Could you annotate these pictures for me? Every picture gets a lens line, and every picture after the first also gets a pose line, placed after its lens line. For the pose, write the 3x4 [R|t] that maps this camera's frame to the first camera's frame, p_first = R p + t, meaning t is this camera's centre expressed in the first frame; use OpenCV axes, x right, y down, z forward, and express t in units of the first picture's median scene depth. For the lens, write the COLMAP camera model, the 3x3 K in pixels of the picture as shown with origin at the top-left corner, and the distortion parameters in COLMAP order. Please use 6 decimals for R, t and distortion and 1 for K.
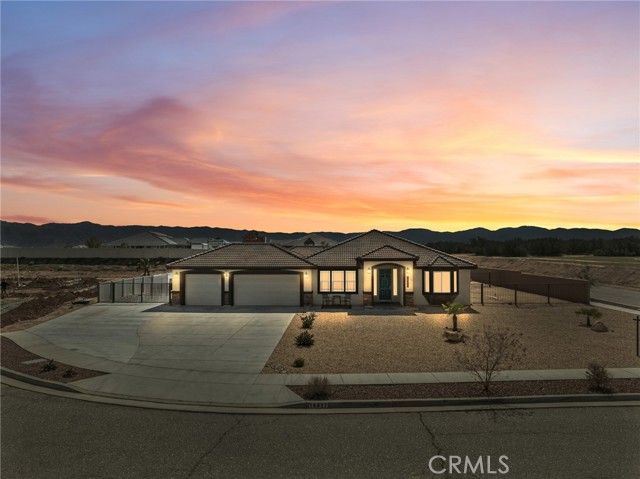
lens RADIAL K [[456.3, 0, 317.2], [0, 456.3, 238.6], [0, 0, 1]] dist [-0.040626, 0.006622]
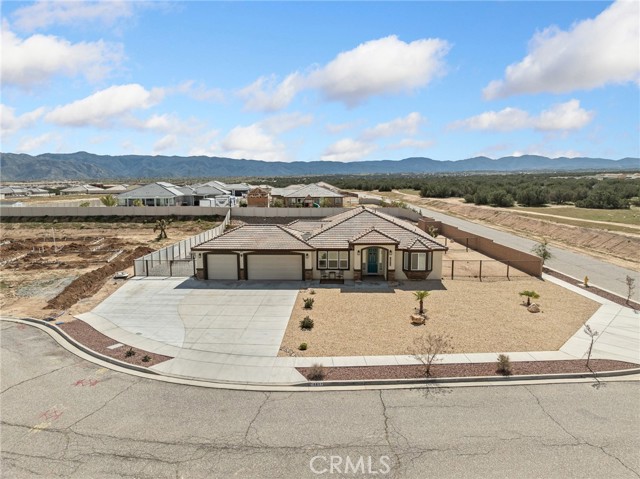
lens RADIAL K [[456.3, 0, 316.8], [0, 456.3, 235.9], [0, 0, 1]] dist [-0.040626, 0.006622]
pose [[0.999997, -0.002478, 0.000464, 0.001818], [0.002382, 0.989019, 0.147767, -0.192812], [-0.000825, -0.147765, 0.989022, -0.246195]]
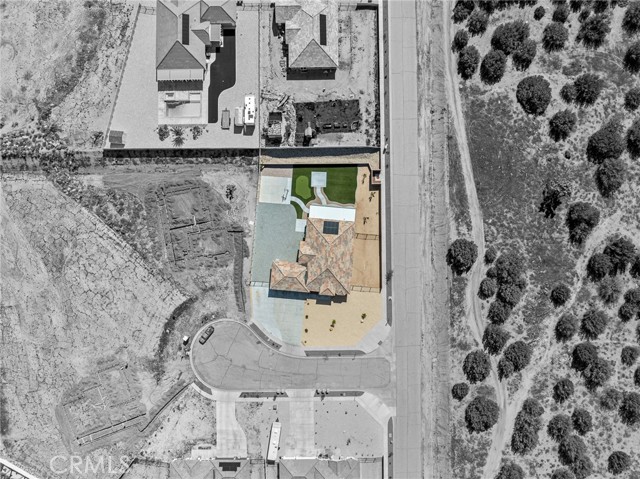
lens RADIAL K [[456.3, 0, 318.5], [0, 456.3, 238.9], [0, 0, 1]] dist [-0.040626, 0.006622]
pose [[0.999679, 0.022732, -0.011153, 0.150764], [0.010911, 0.010741, 0.999883, -4.893058], [0.022849, -0.999684, 0.010490, 1.775177]]
